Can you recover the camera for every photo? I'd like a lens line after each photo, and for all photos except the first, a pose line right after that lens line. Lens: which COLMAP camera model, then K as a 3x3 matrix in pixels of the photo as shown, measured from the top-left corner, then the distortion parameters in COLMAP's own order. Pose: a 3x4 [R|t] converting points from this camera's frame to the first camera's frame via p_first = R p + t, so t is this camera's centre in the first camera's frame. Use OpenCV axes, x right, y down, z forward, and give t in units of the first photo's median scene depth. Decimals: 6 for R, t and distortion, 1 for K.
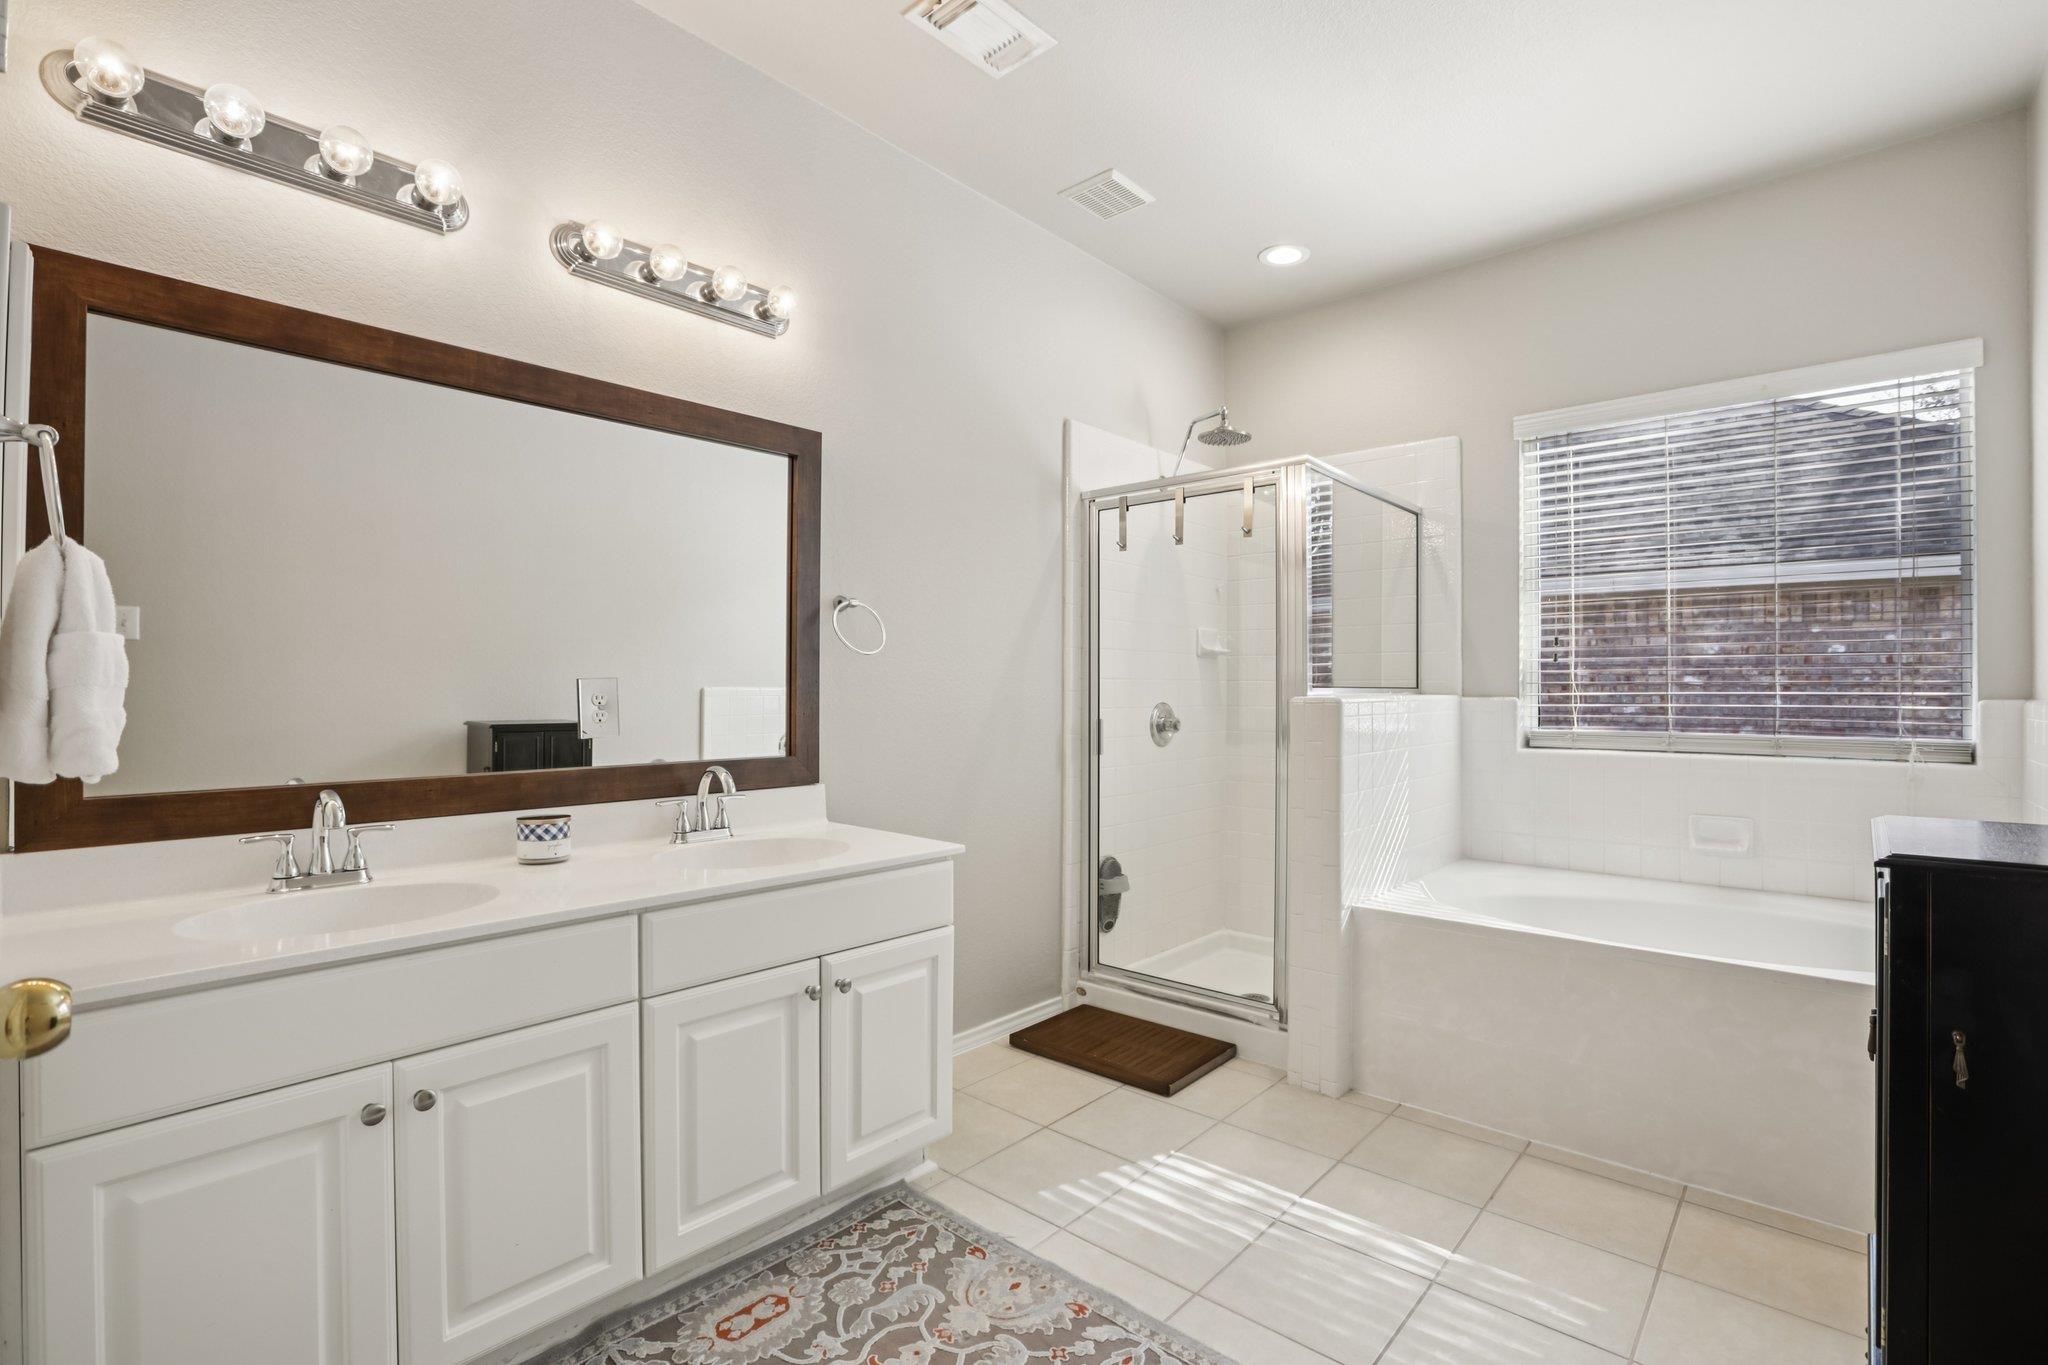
lens RADIAL K [[935.0, 0, 1033.0], [0, 935.0, 678.4], [0, 0, 1]] dist [-0.036793, 0.008856]
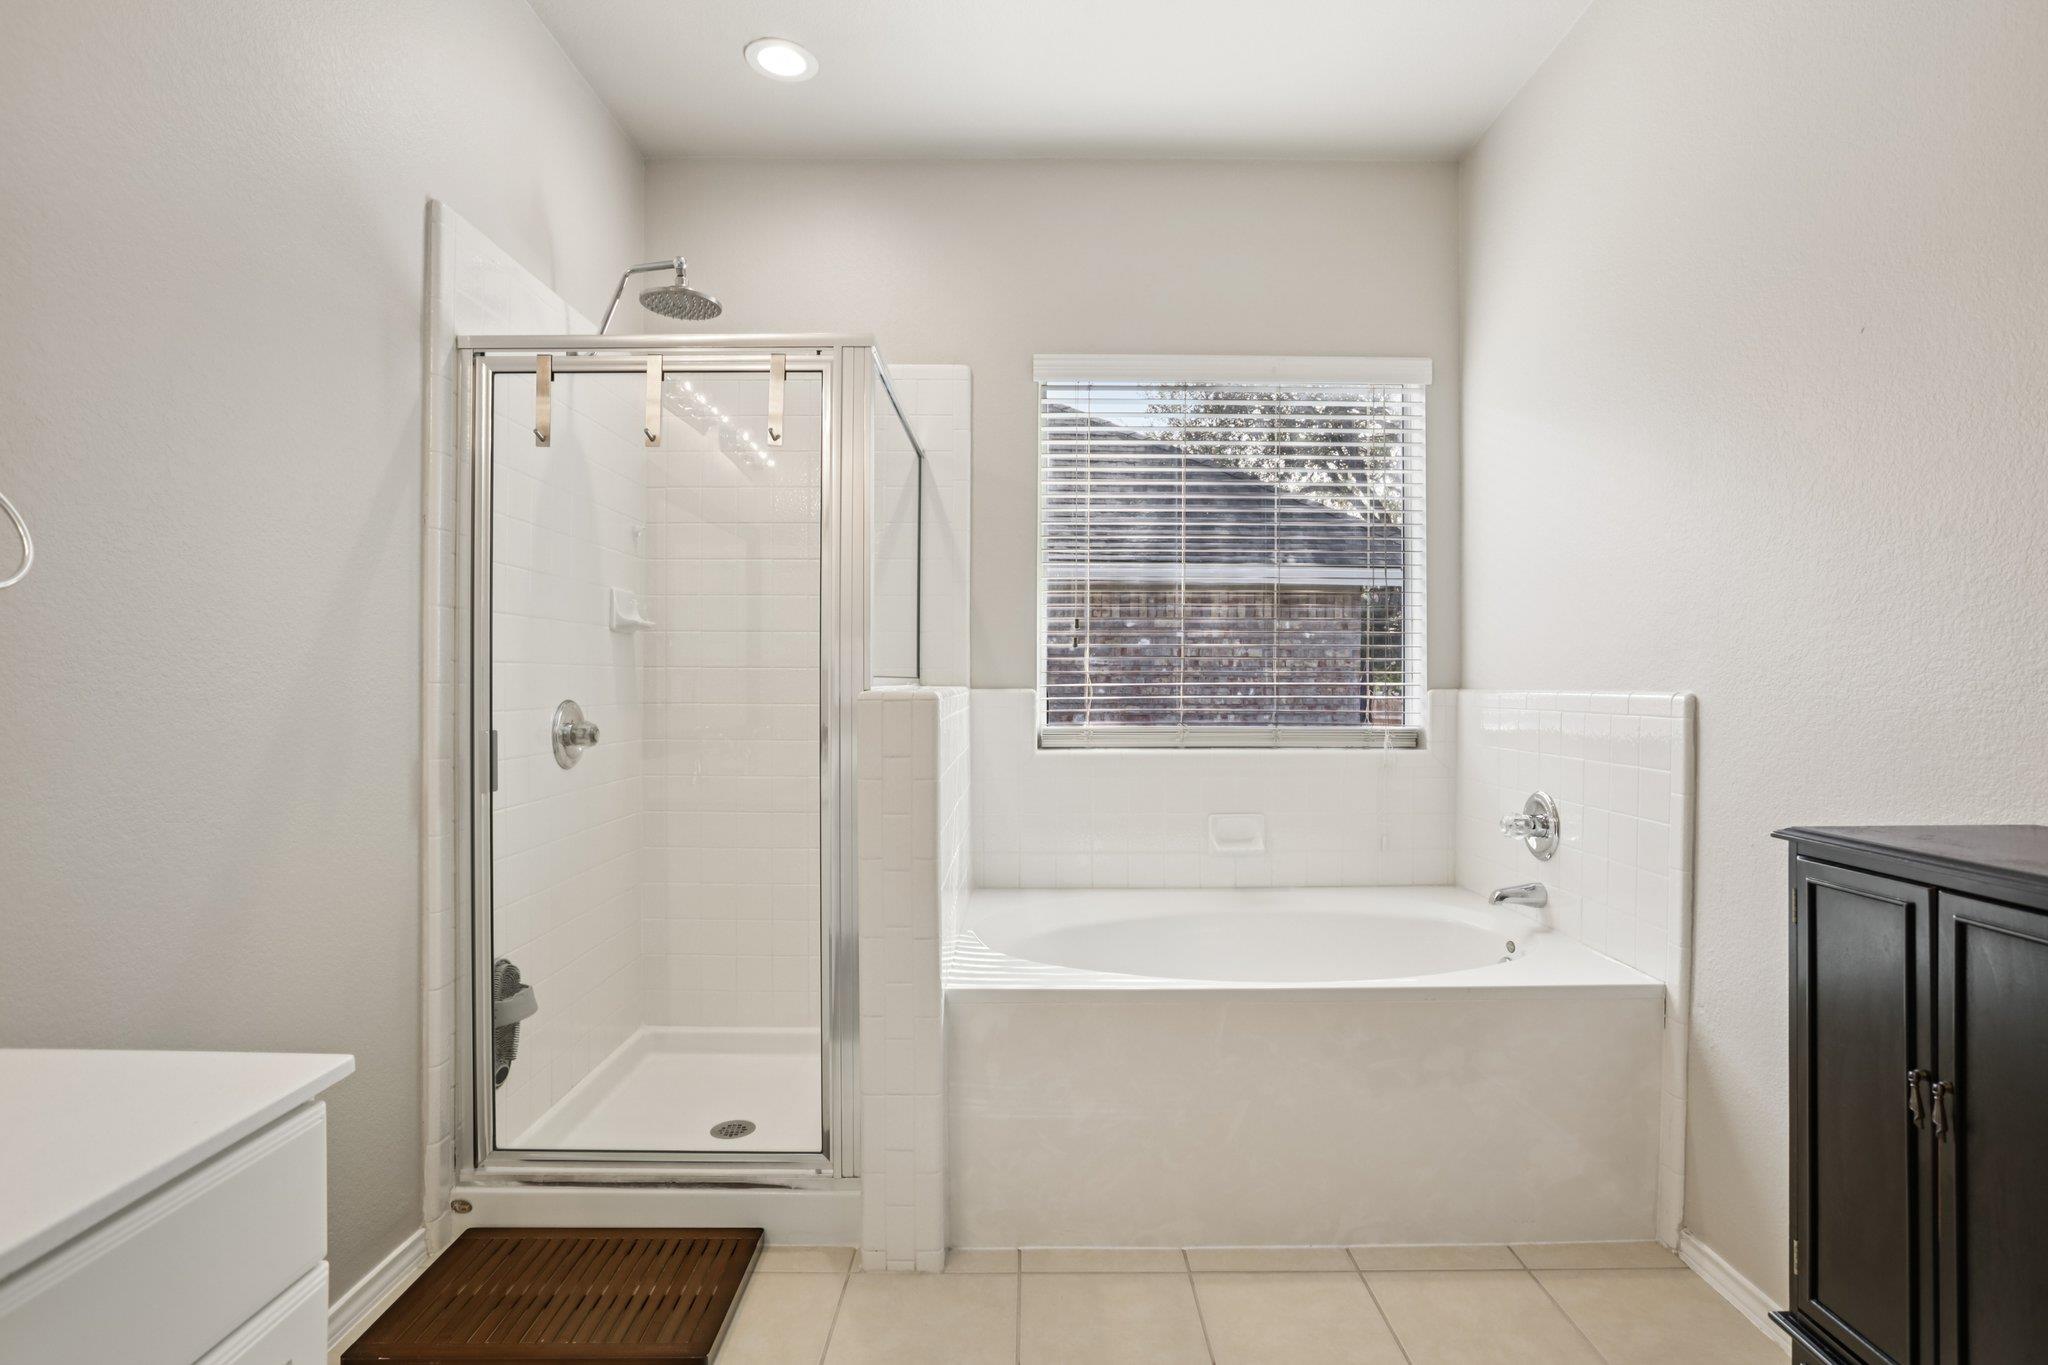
lens RADIAL K [[1021.7, 0, 1026.0], [0, 1021.7, 676.2], [0, 0, 1]] dist [-0.033440, 0.004219]
pose [[0.748610, 0.001768, 0.663008, -0.098720], [-0.008805, 0.999935, 0.007275, 0.002097], [-0.662952, -0.011284, 0.748577, 0.311790]]
